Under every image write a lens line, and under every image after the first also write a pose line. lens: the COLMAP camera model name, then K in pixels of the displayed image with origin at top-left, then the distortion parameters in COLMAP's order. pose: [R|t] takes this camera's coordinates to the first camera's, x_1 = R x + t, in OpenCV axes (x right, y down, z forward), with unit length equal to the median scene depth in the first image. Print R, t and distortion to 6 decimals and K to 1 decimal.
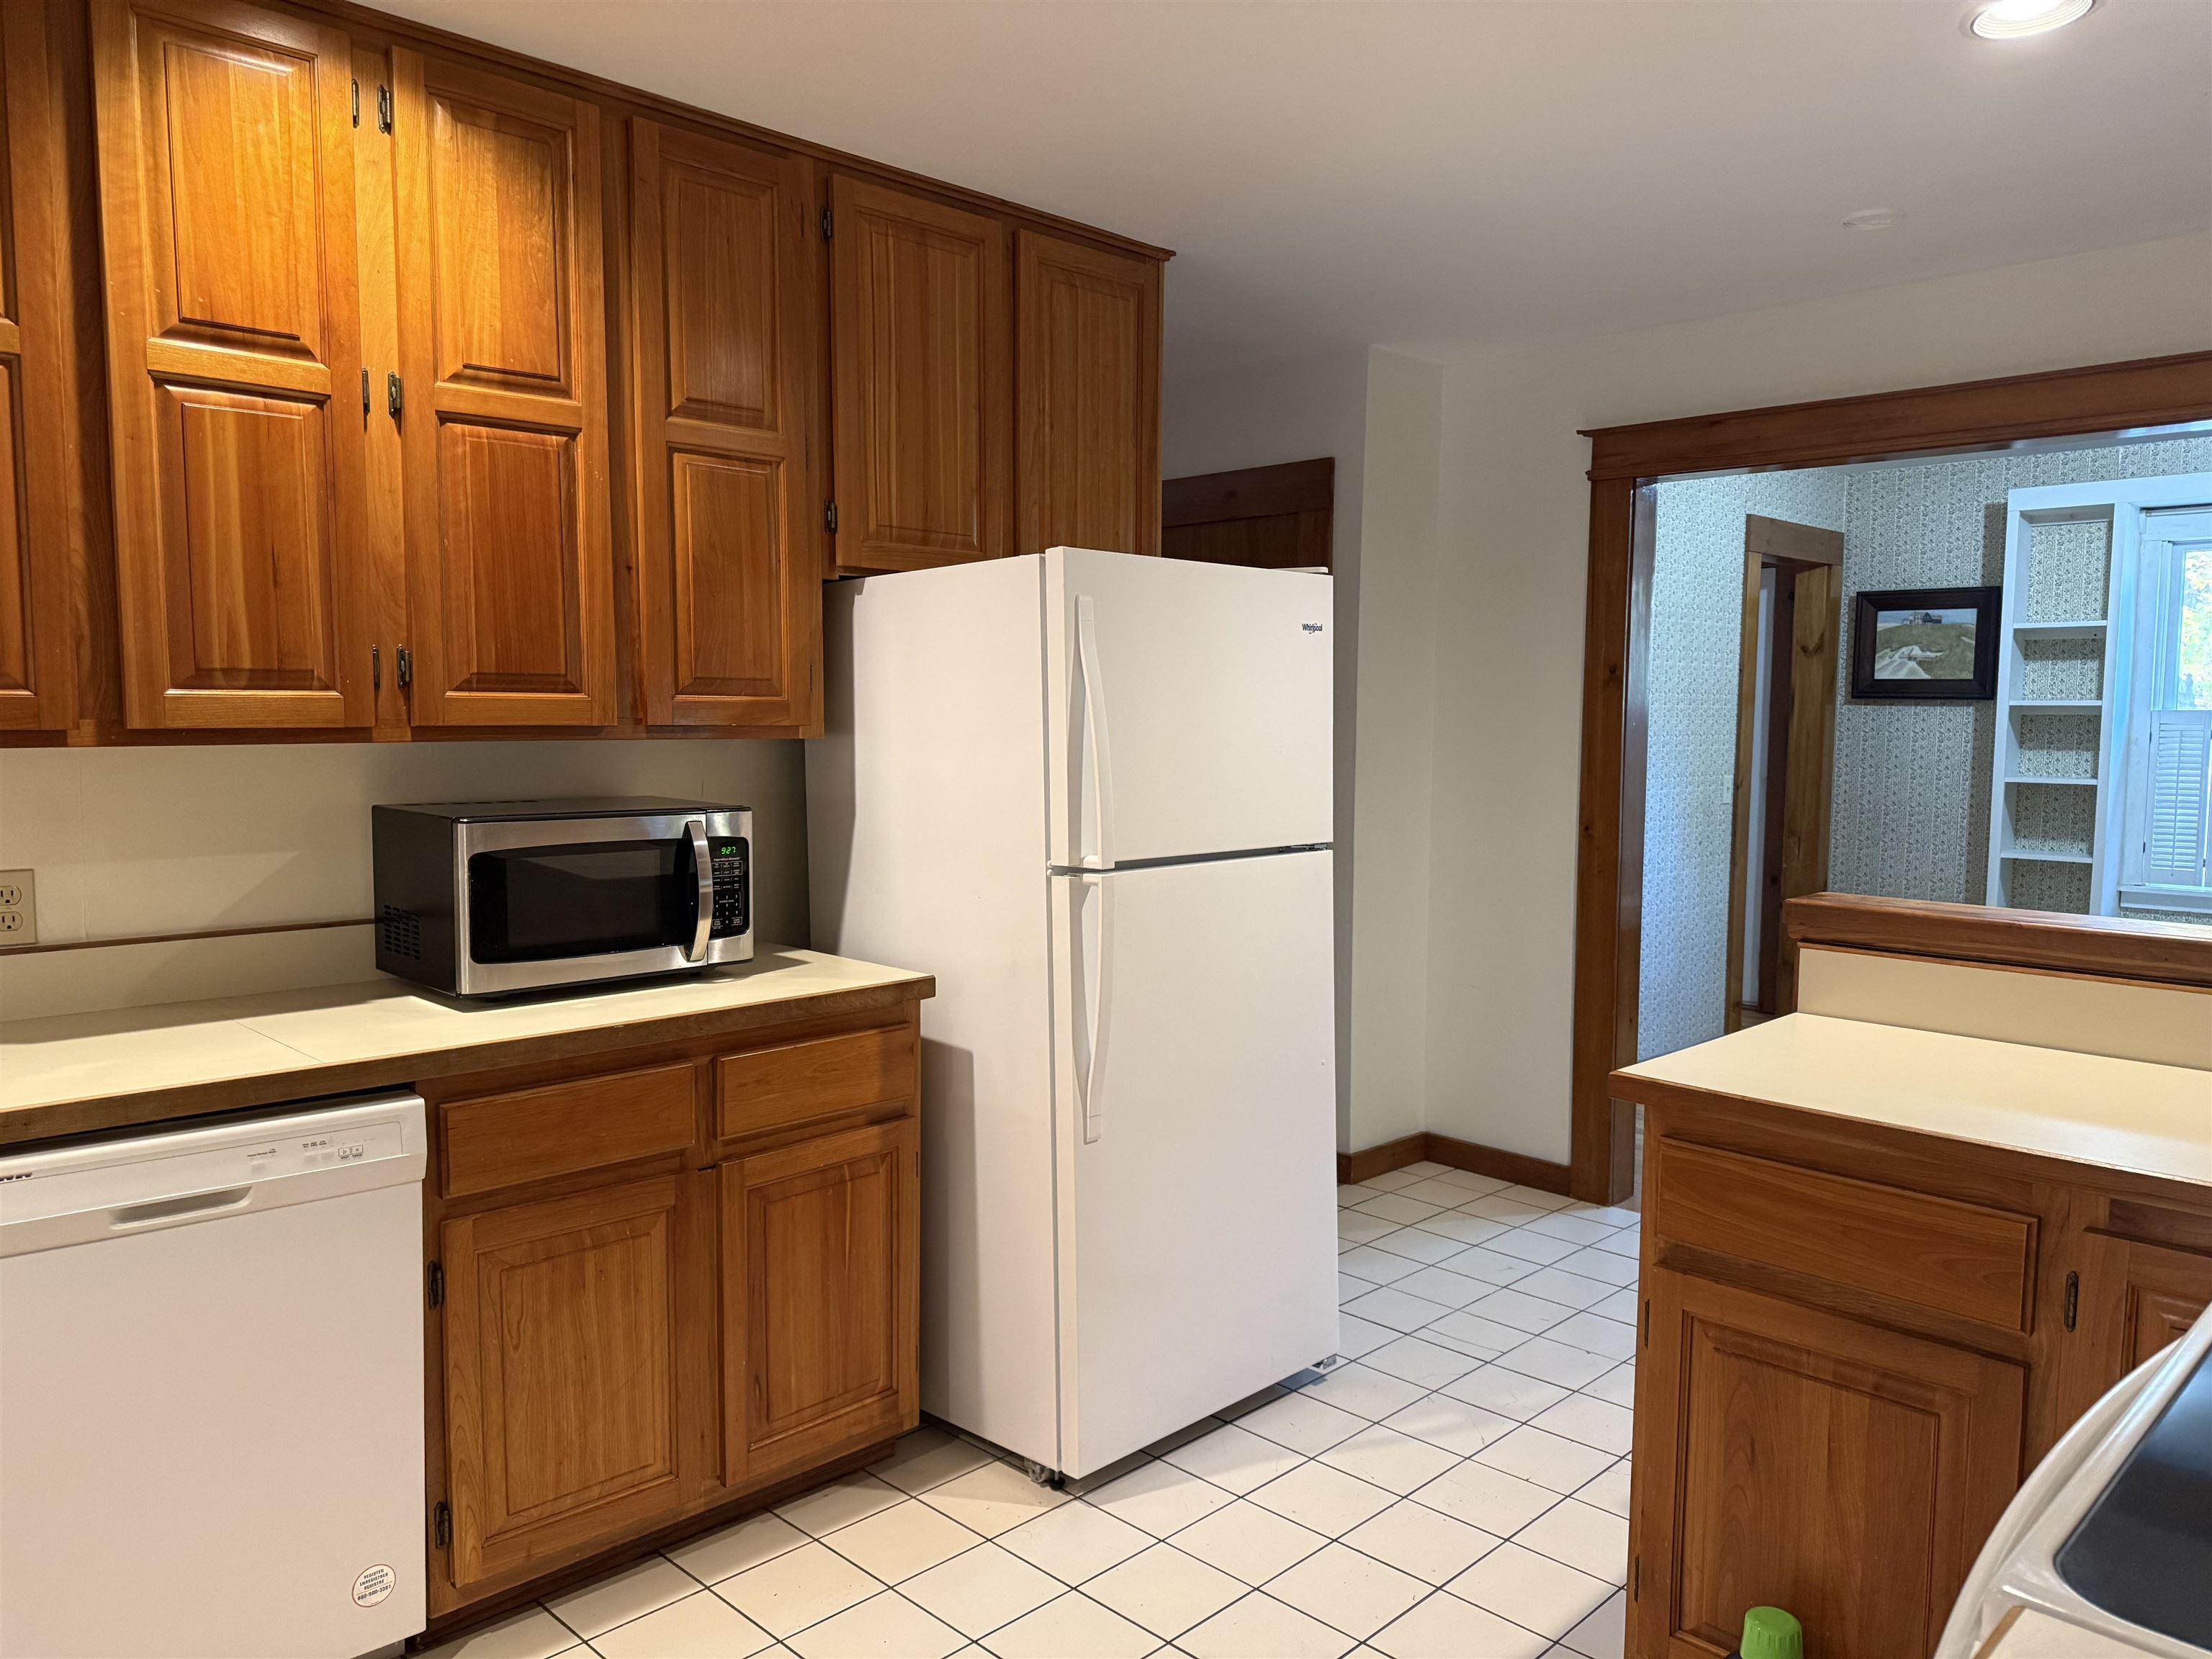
lens RADIAL K [[1538.0, 0, 1106.0], [0, 1538.0, 829.5], [0, 0, 1]] dist [0.039734, -0.048837]
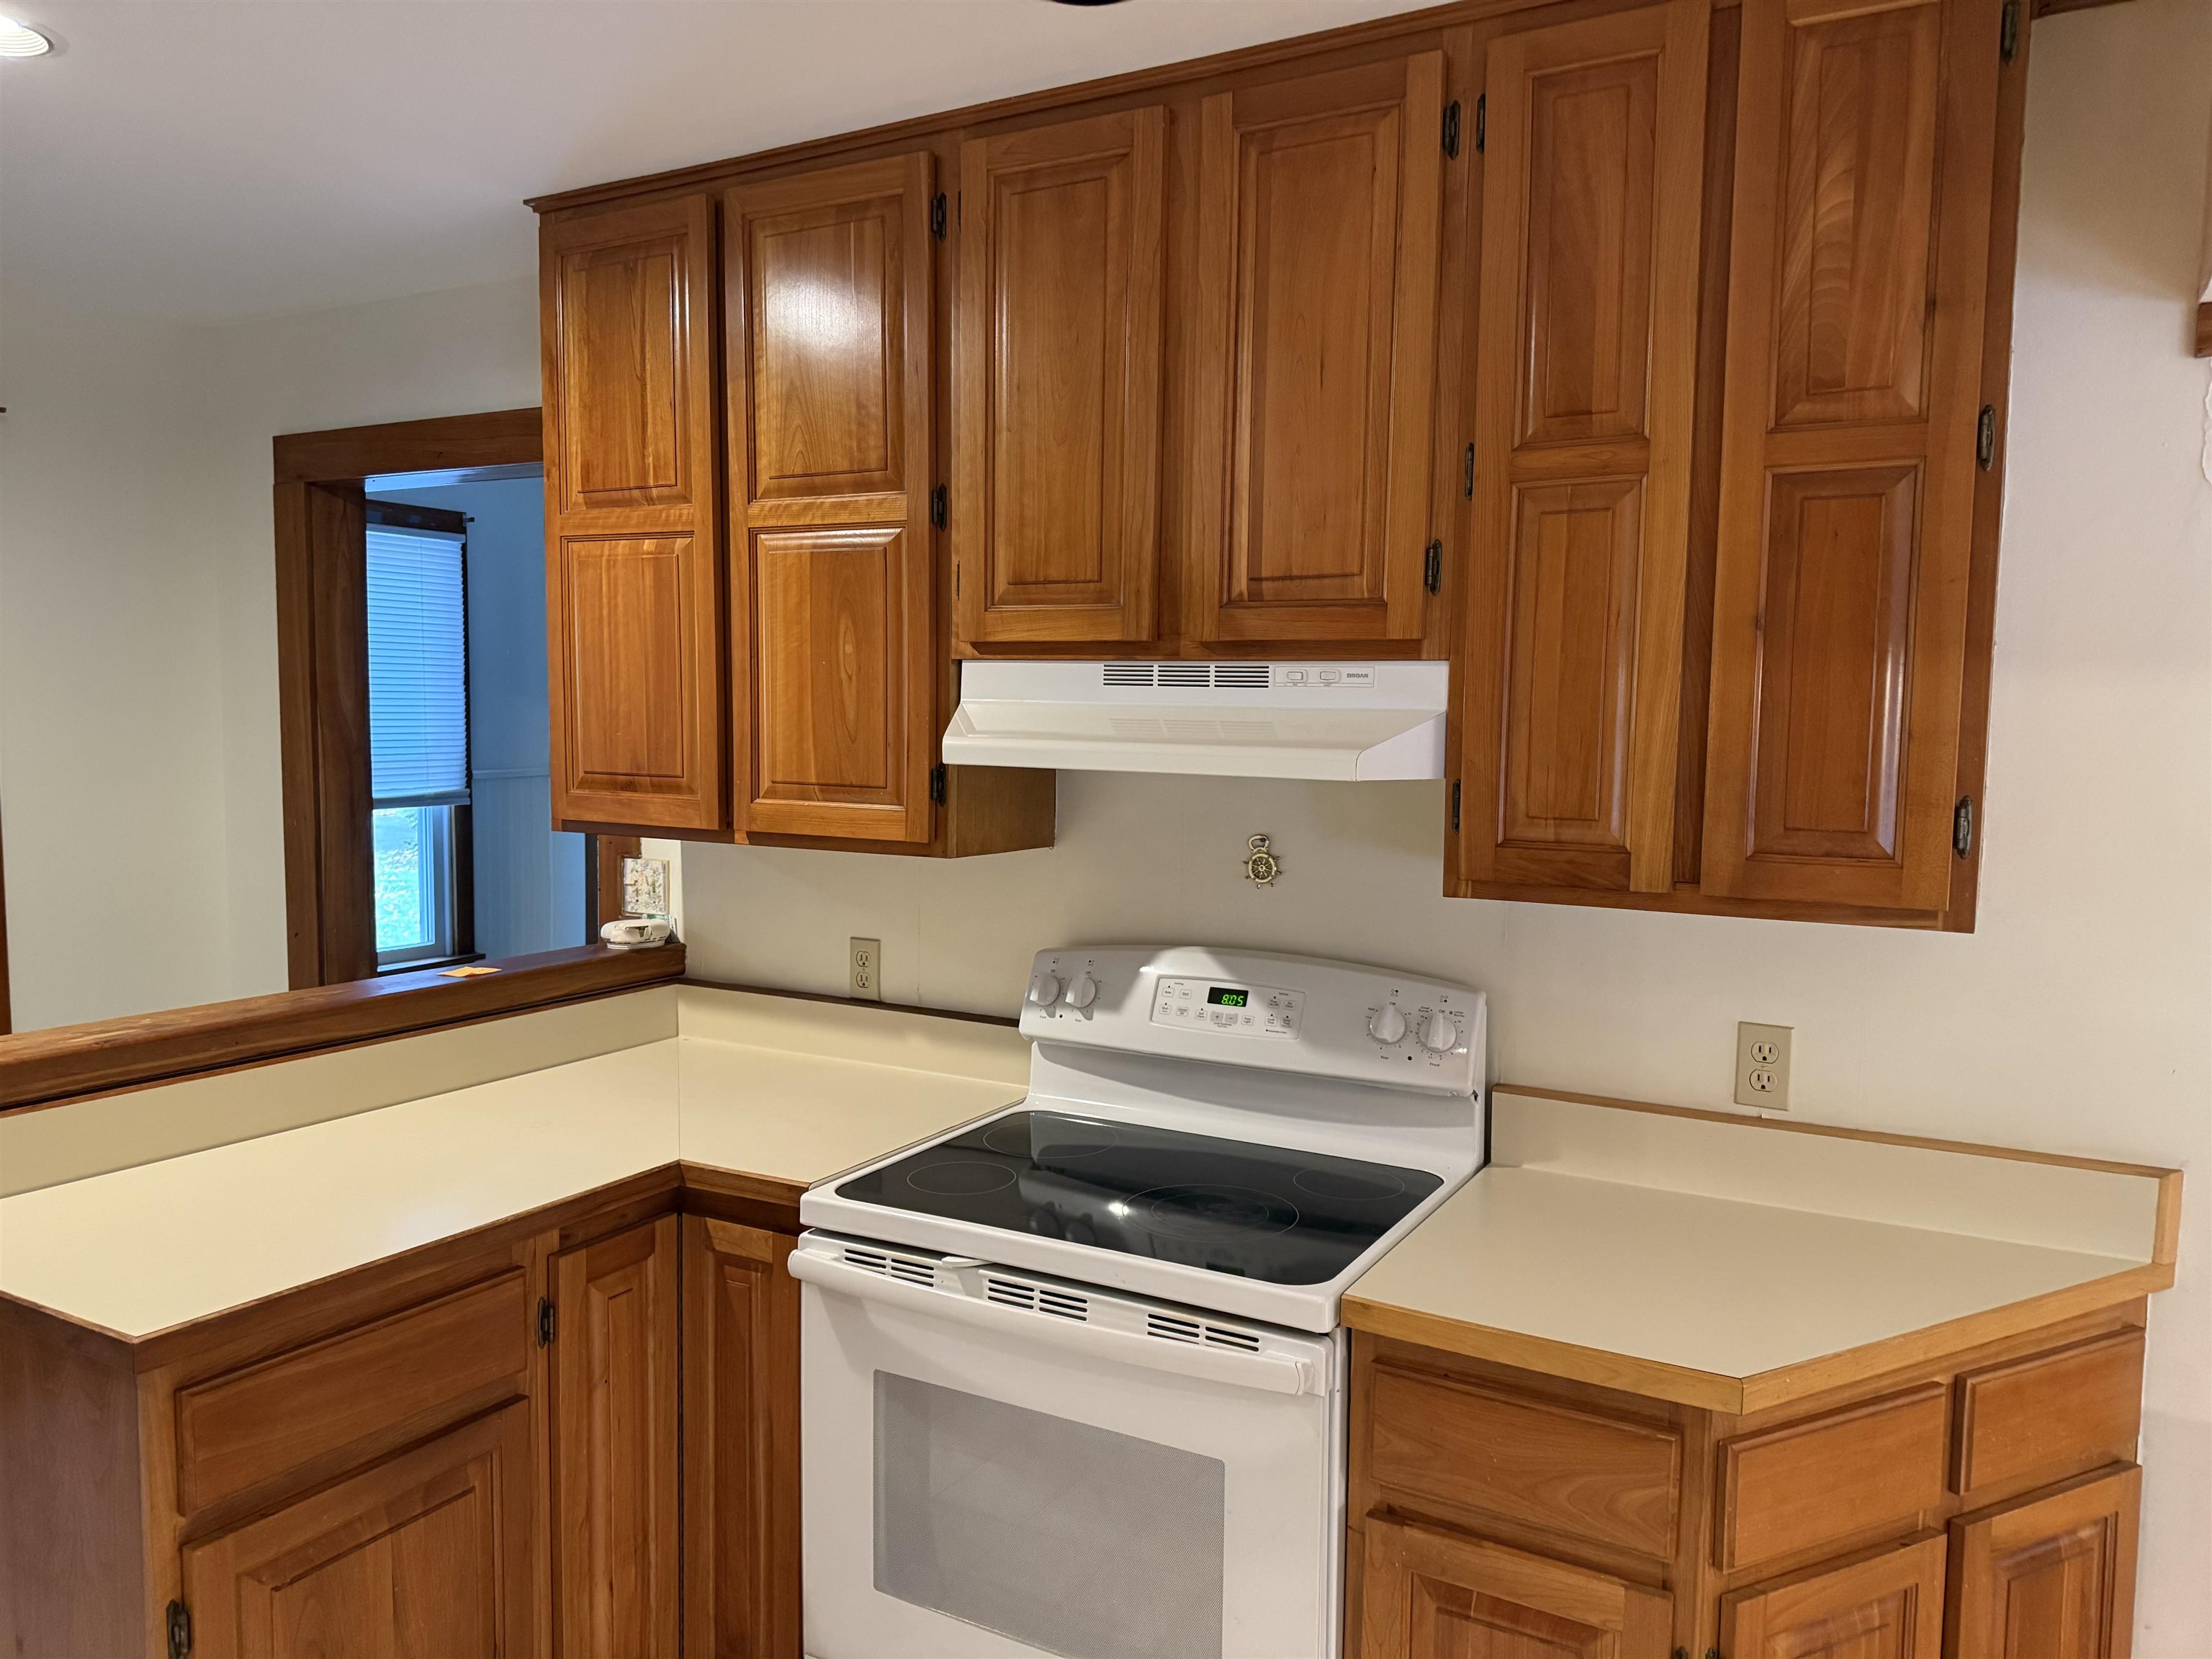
lens RADIAL K [[1563.7, 0, 1106.1], [0, 1563.7, 835.9], [0, 0, 1]] dist [0.066379, -0.075221]
pose [[-0.290407, -0.092105, 0.952460, -0.188355], [0.058774, 0.991761, 0.113826, -0.054527], [-0.955097, 0.089036, -0.282601, 0.261032]]
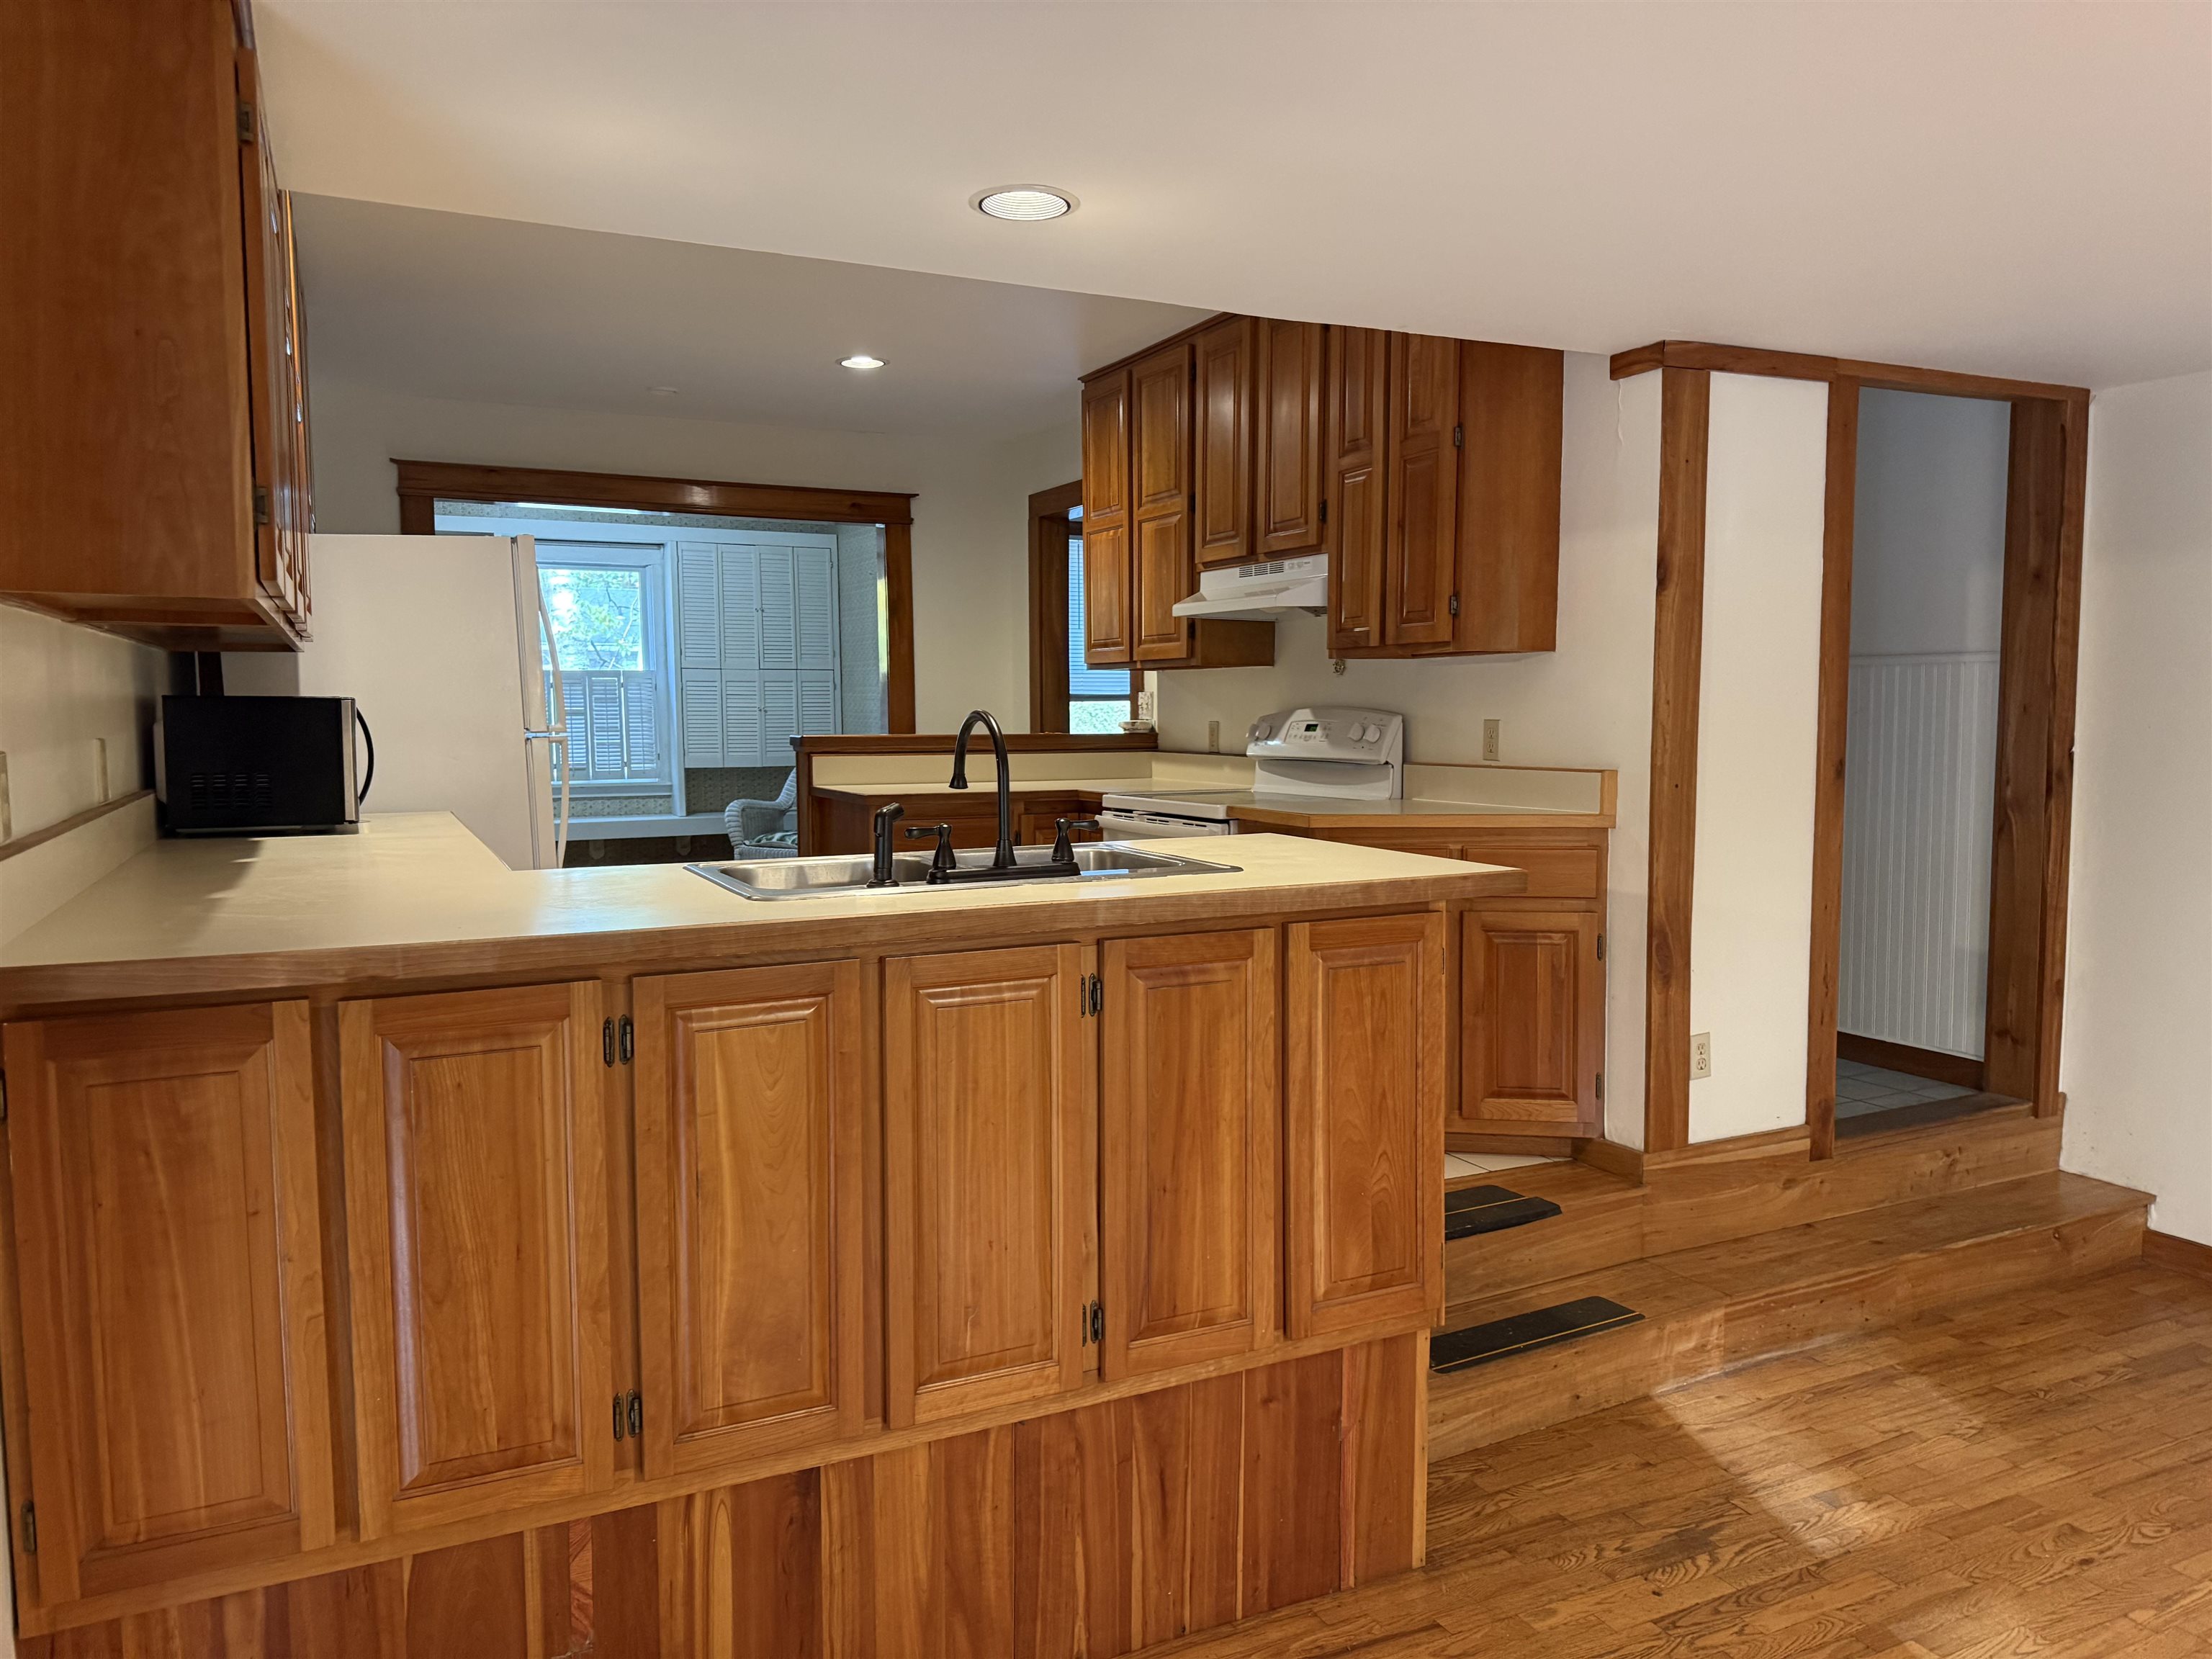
lens RADIAL K [[1551.7, 0, 1075.4], [0, 1551.7, 838.0], [0, 0, 1]] dist [0.145164, -0.226000]
pose [[0.317326, -0.091236, 0.943918, -0.674177], [0.079183, 0.994434, 0.069500, 0.029872], [-0.945005, 0.052688, 0.322784, -0.042424]]
